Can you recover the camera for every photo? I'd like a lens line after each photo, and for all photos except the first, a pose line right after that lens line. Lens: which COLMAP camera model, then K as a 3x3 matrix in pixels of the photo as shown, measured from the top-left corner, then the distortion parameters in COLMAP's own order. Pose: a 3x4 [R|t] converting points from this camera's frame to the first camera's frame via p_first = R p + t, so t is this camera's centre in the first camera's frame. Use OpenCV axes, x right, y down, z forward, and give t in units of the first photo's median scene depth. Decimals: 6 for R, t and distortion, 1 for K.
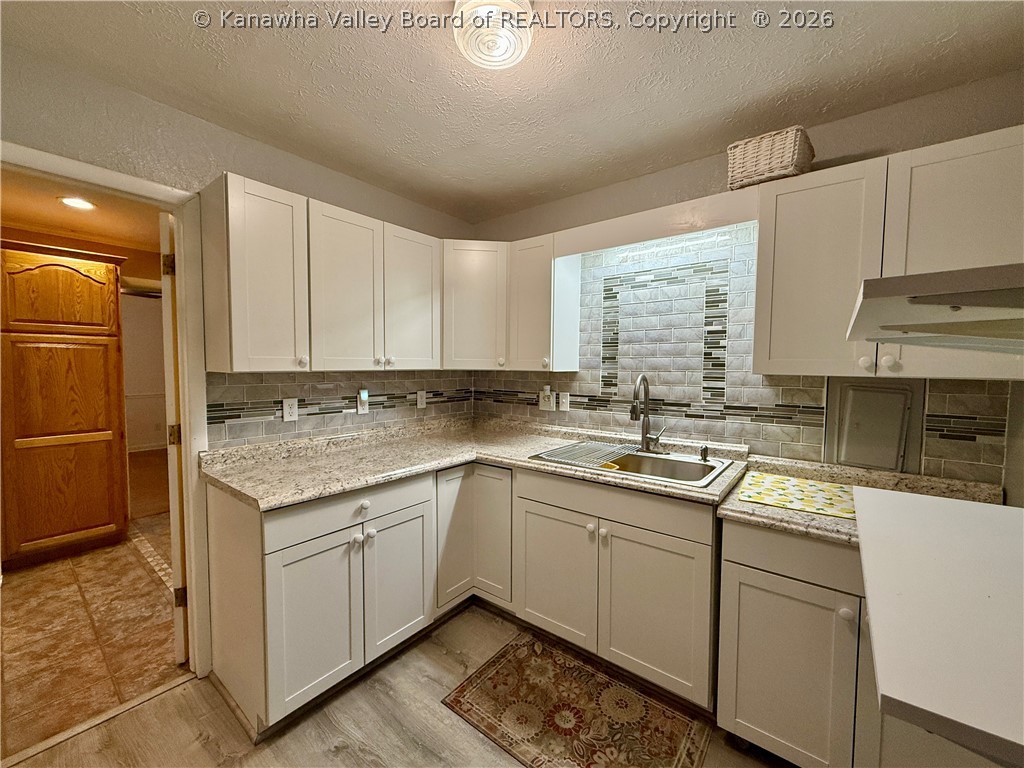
lens RADIAL K [[408.7, 0, 512.0], [0, 408.7, 383.0], [0, 0, 1]] dist [-0.001778, 0.000849]
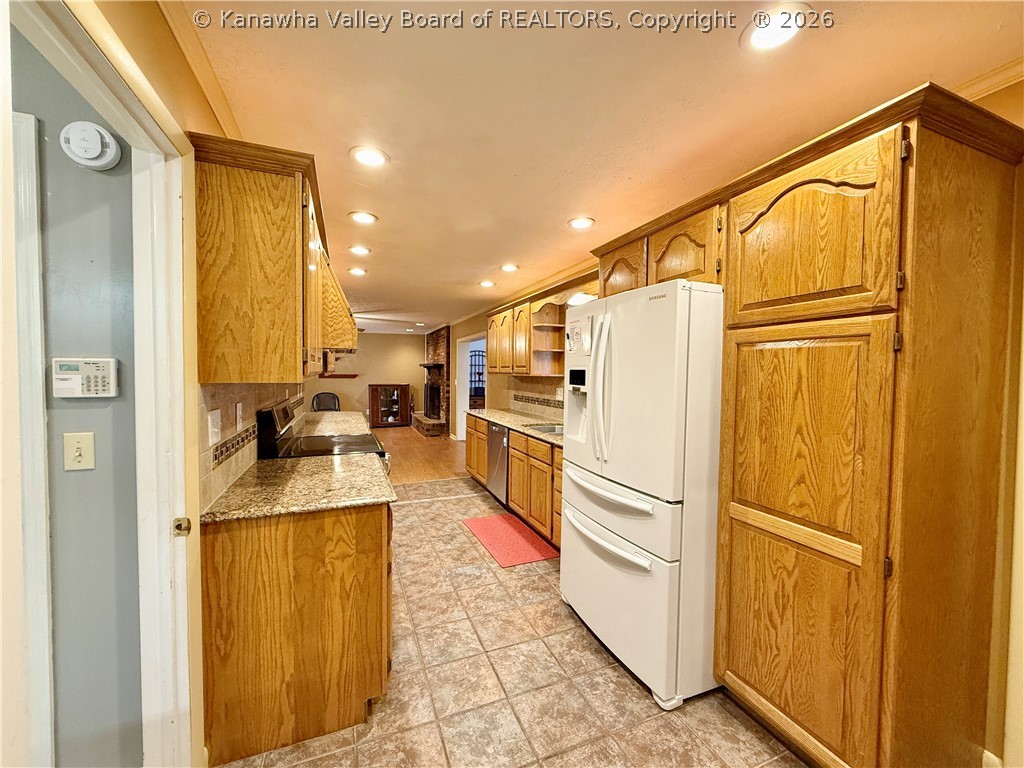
lens RADIAL K [[408.7, 0, 509.5], [0, 408.7, 384.9], [0, 0, 1]] dist [-0.001778, 0.000849]
pose [[-0.499223, 0.014818, -0.866347, -0.484060], [-0.054611, 0.997328, 0.048527, -0.046375], [0.864751, 0.071538, -0.497080, 0.945833]]
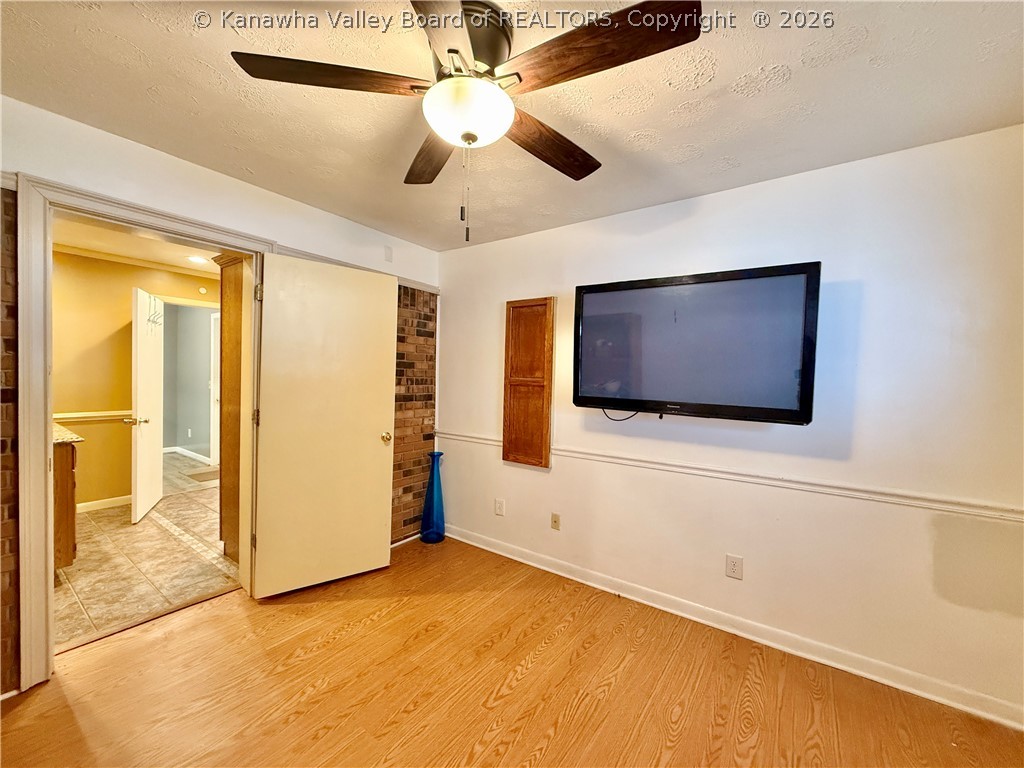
lens RADIAL K [[408.7, 0, 512.9], [0, 408.7, 384.1], [0, 0, 1]] dist [-0.001778, 0.000849]
pose [[-0.998492, -0.026067, -0.048313, -1.745029], [-0.029501, 0.996984, 0.071786, -0.107109], [0.046296, 0.073103, -0.996249, 2.181362]]
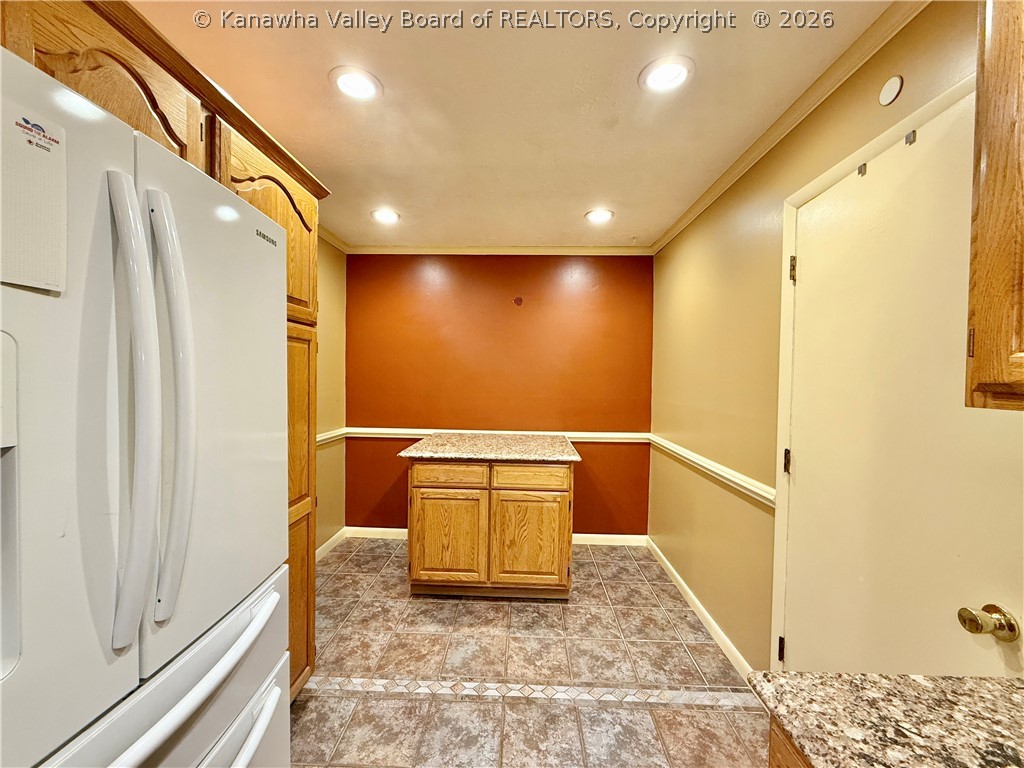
lens RADIAL K [[408.7, 0, 512.1], [0, 408.7, 385.9], [0, 0, 1]] dist [-0.001778, 0.000849]
pose [[0.803691, -0.009285, 0.594975, -1.161990], [0.018729, 0.999778, -0.009697, -0.023857], [-0.594753, 0.018937, 0.803686, 0.417307]]
